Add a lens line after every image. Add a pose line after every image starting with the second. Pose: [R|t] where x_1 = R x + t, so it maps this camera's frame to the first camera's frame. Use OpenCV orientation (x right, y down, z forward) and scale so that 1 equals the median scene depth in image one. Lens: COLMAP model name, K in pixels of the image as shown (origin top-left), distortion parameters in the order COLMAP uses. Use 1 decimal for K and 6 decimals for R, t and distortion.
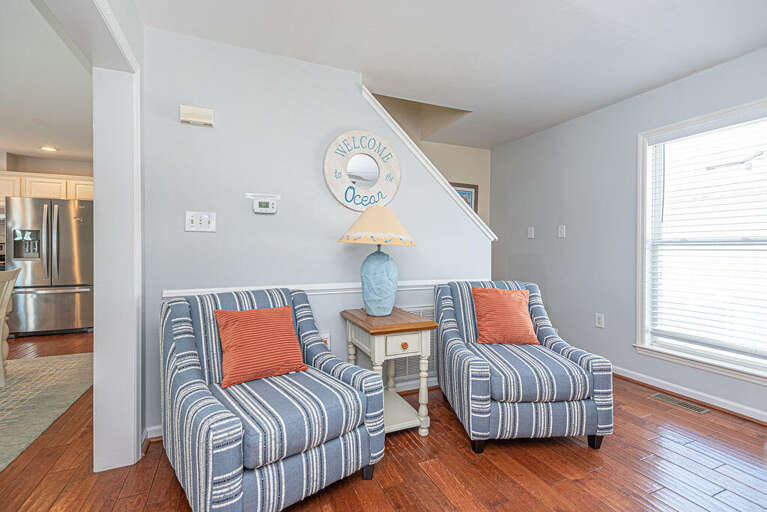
lens RADIAL K [[355.1, 0, 384.8], [0, 355.1, 251.8], [0, 0, 1]] dist [0.025540, -0.009917]
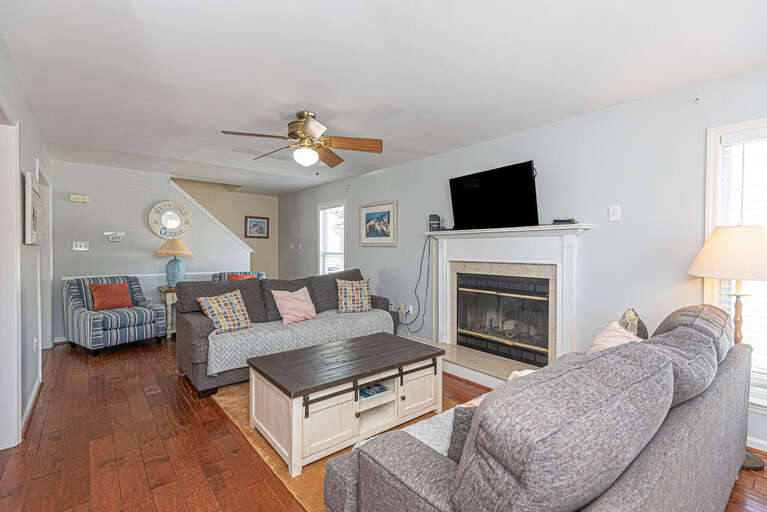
lens RADIAL K [[355.1, 0, 380.5], [0, 355.1, 252.5], [0, 0, 1]] dist [0.025540, -0.009917]
pose [[0.962758, -0.003838, 0.270338, 0.678848], [0.004421, 0.999989, -0.001548, -0.033680], [-0.270329, 0.002685, 0.962764, -1.669289]]
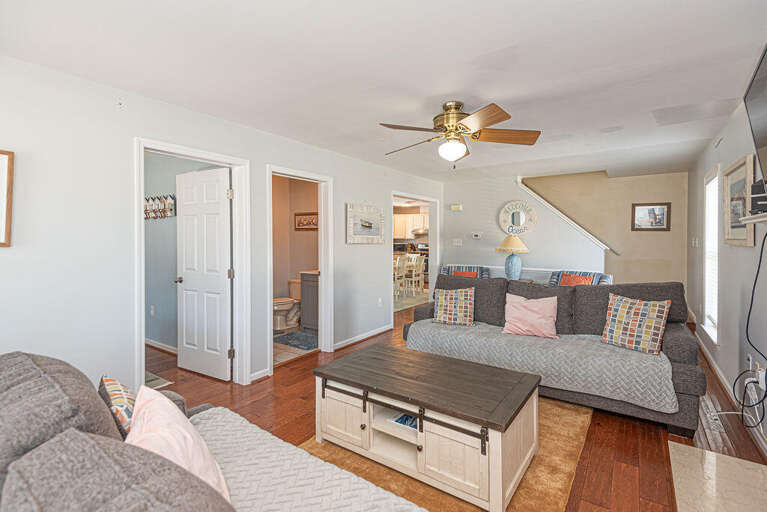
lens RADIAL K [[355.1, 0, 378.3], [0, 355.1, 241.8], [0, 0, 1]] dist [0.025540, -0.009917]
pose [[0.521551, 0.004038, -0.853211, 1.729274], [-0.010674, 0.999941, -0.001792, -0.076628], [0.853154, 0.010042, 0.521563, -1.155178]]
